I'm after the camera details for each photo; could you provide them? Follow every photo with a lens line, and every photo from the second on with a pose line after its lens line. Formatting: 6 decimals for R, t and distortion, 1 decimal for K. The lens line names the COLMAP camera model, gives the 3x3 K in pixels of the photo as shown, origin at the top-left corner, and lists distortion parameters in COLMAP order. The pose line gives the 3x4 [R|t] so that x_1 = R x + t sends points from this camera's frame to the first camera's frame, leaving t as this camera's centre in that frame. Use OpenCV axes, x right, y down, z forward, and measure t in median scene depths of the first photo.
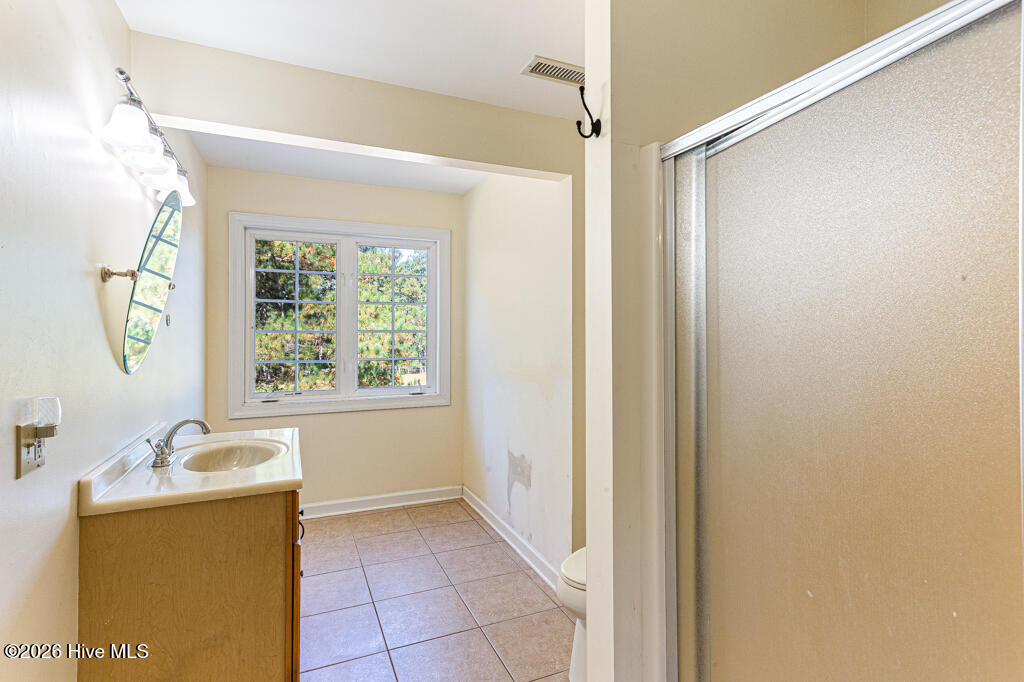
lens RADIAL K [[510.8, 0, 513.5], [0, 510.8, 338.9], [0, 0, 1]] dist [0.006828, 0.009346]
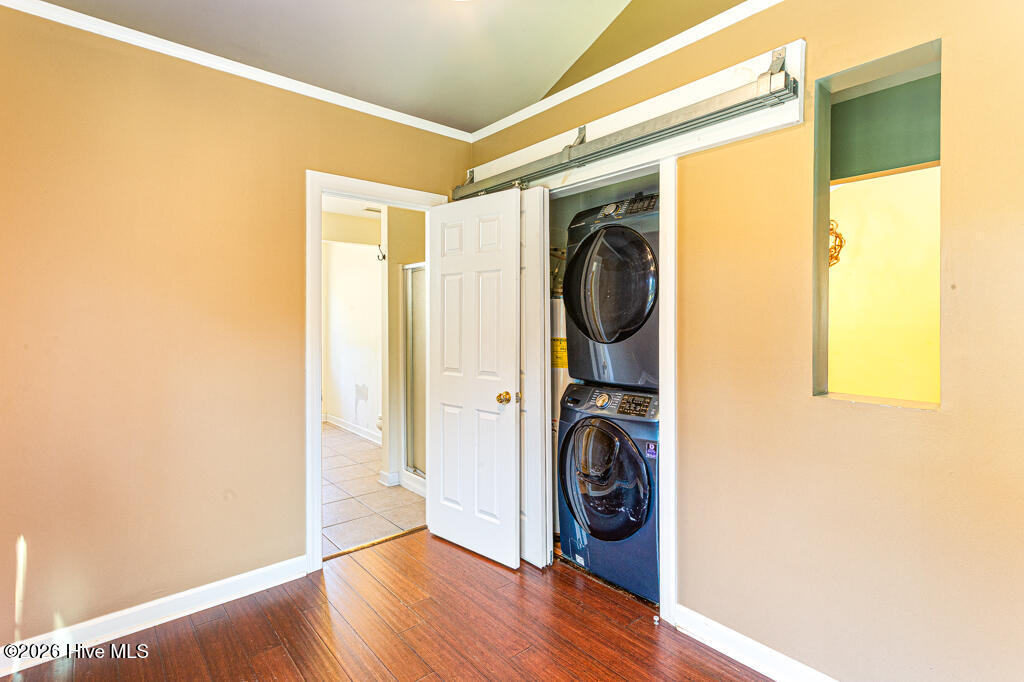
lens RADIAL K [[510.8, 0, 512.4], [0, 510.8, 337.1], [0, 0, 1]] dist [0.006828, 0.009346]
pose [[0.956653, -0.008036, 0.291120, -0.010593], [0.000818, 0.999689, 0.024908, 0.023321], [-0.291230, -0.023590, 0.956362, -2.436245]]
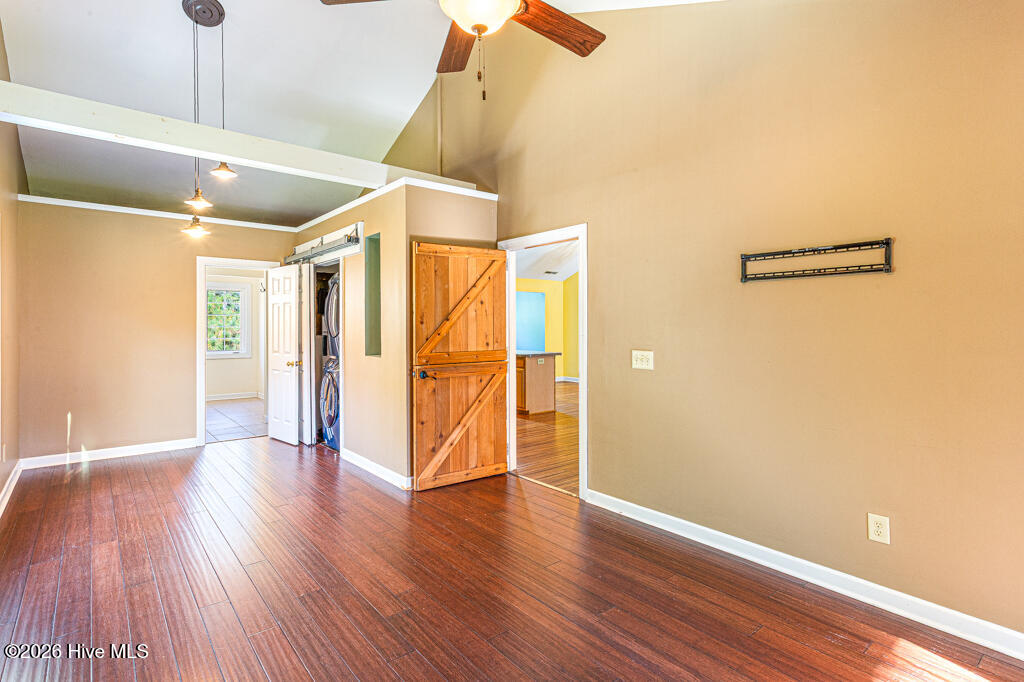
lens RADIAL K [[510.8, 0, 510.5], [0, 510.8, 334.8], [0, 0, 1]] dist [0.006828, 0.009346]
pose [[0.960901, -0.015915, 0.276433, 1.660376], [0.011728, 0.999790, 0.016794, 0.019528], [-0.276642, -0.012895, 0.960886, -6.334380]]
